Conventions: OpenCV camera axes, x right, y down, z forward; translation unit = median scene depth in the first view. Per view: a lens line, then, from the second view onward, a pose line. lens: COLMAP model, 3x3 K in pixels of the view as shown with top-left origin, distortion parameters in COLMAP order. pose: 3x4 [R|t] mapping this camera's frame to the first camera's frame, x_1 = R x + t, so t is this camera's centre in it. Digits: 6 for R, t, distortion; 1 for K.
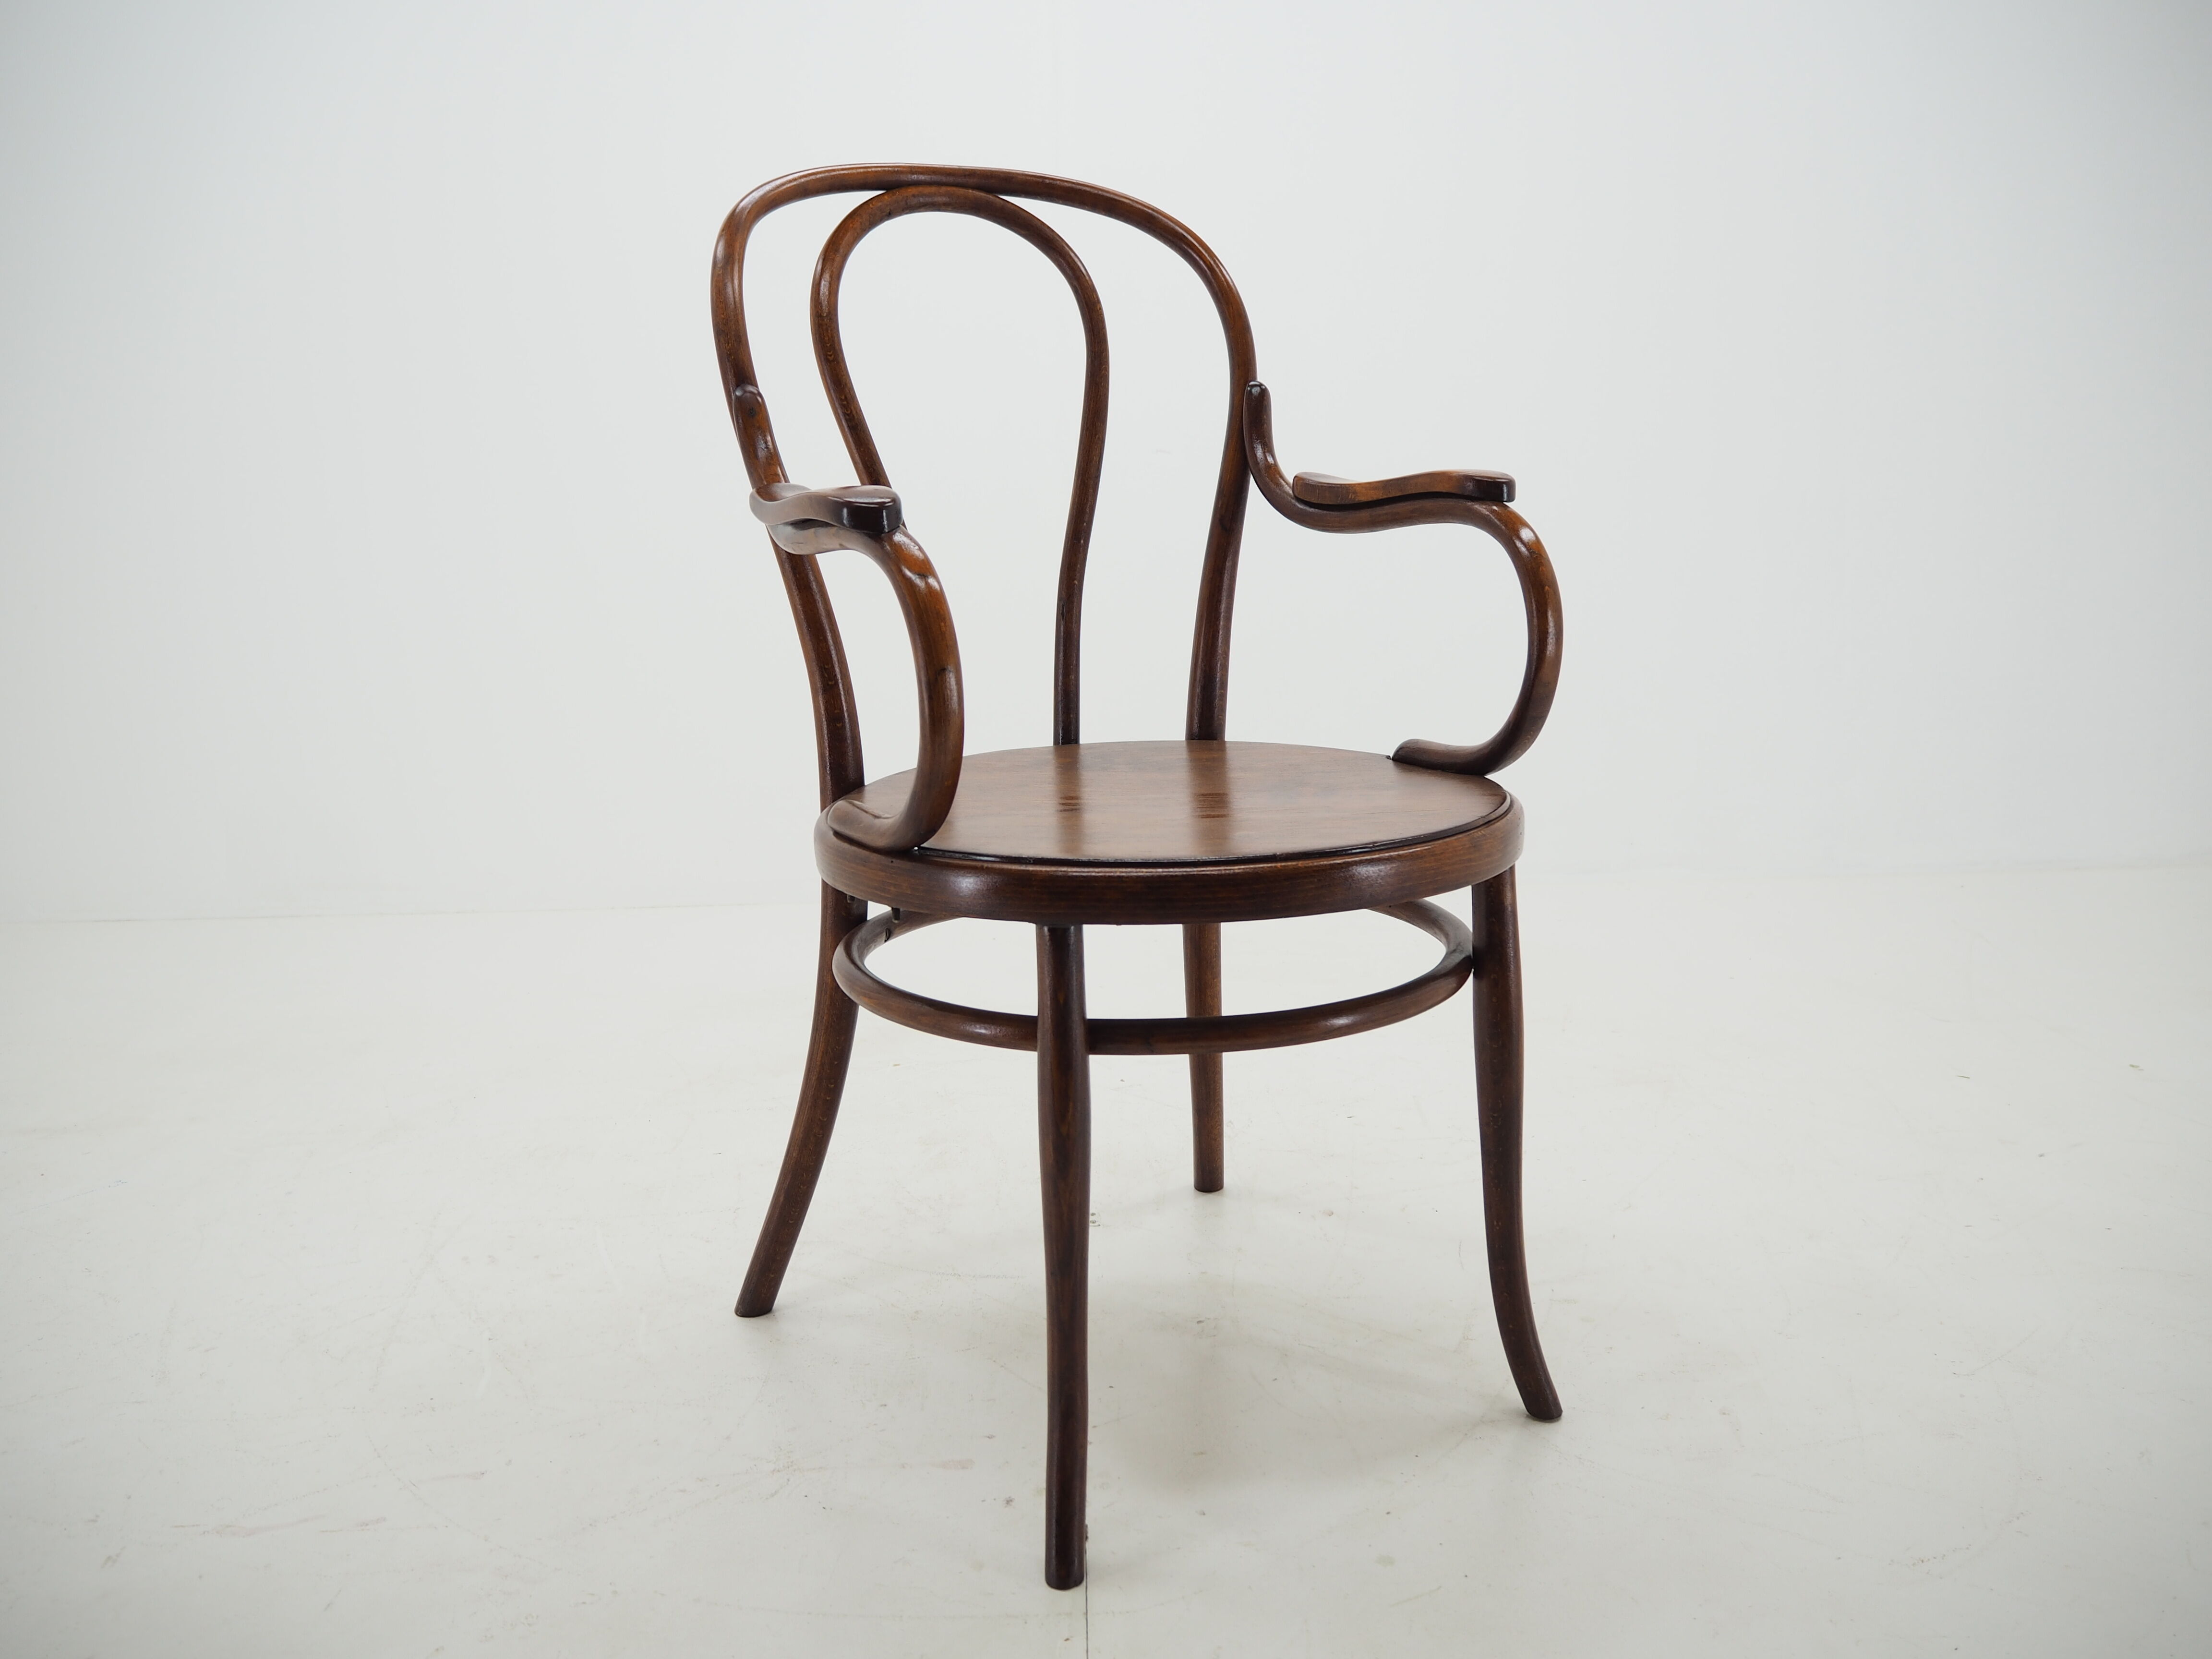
lens RADIAL K [[1822.9, 0, 1104.8], [0, 1822.9, 807.2], [0, 0, 1]] dist [-0.040147, 0.012563]
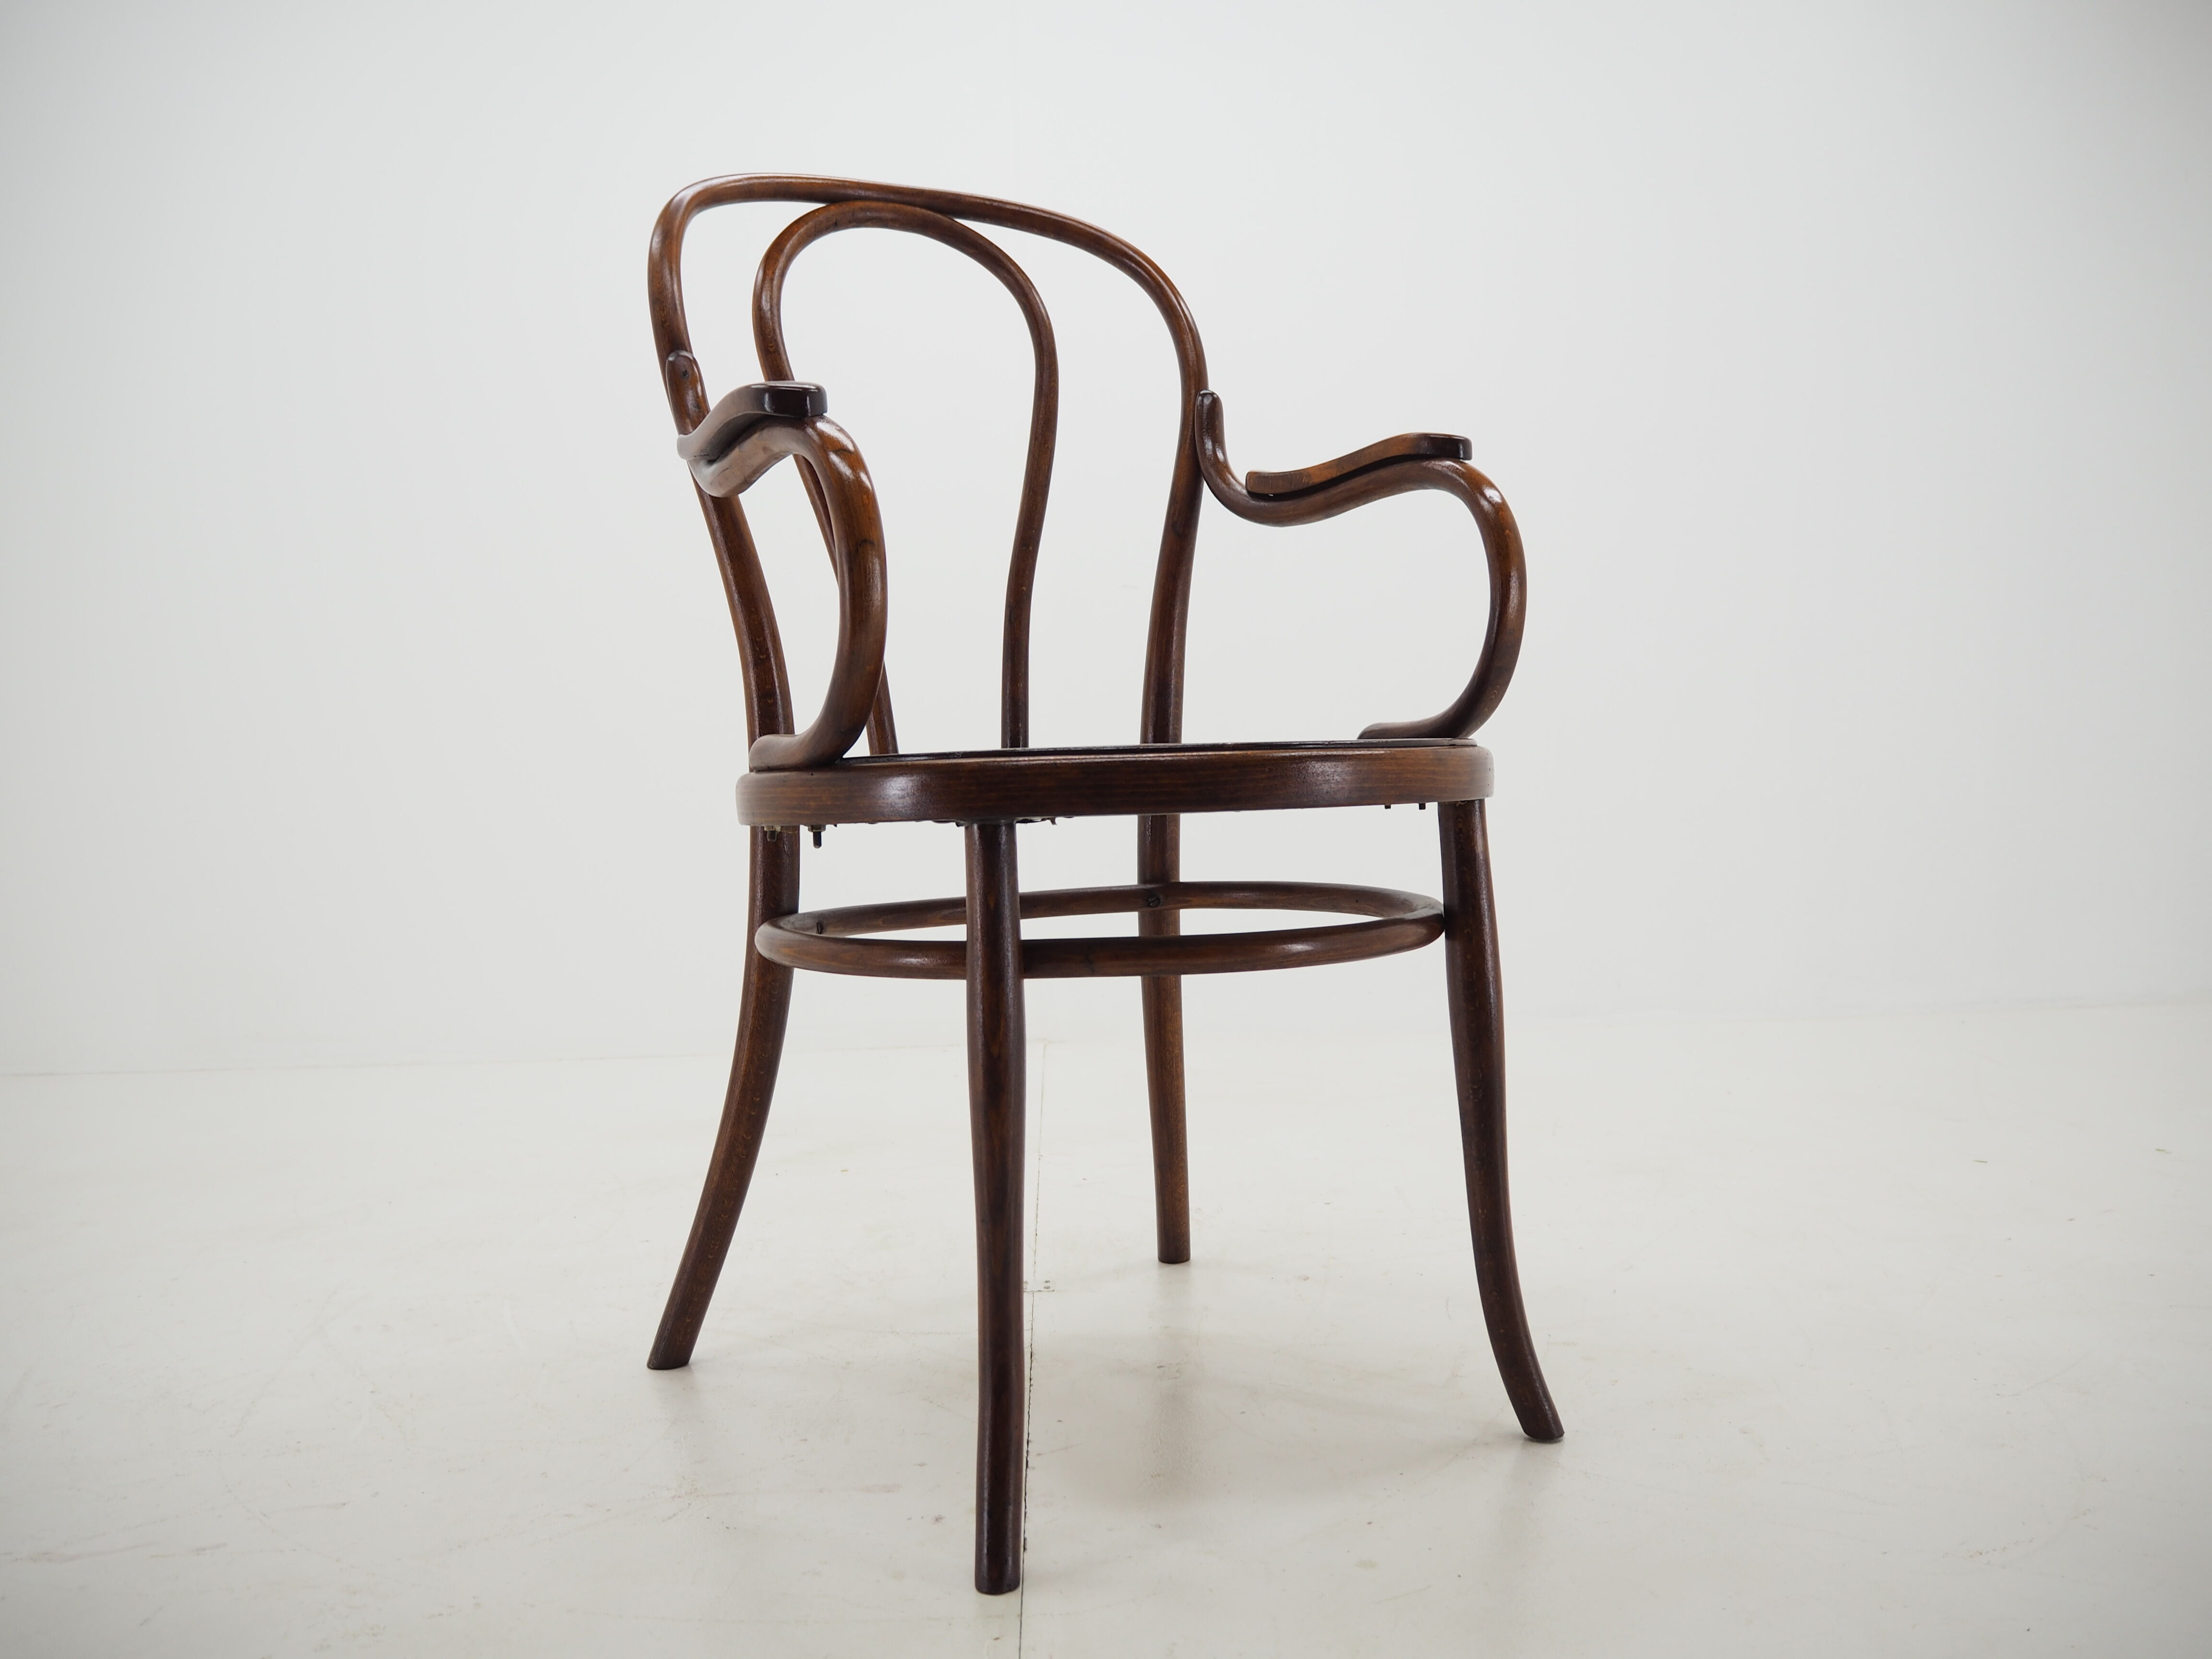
lens RADIAL K [[1822.9, 0, 1104.5], [0, 1822.9, 817.4], [0, 0, 1]] dist [-0.040147, 0.012563]
pose [[0.999941, -0.006710, 0.008587, 0.020747], [0.007924, 0.988611, -0.150281, 0.167081], [-0.007480, 0.150341, 0.988606, 0.074722]]
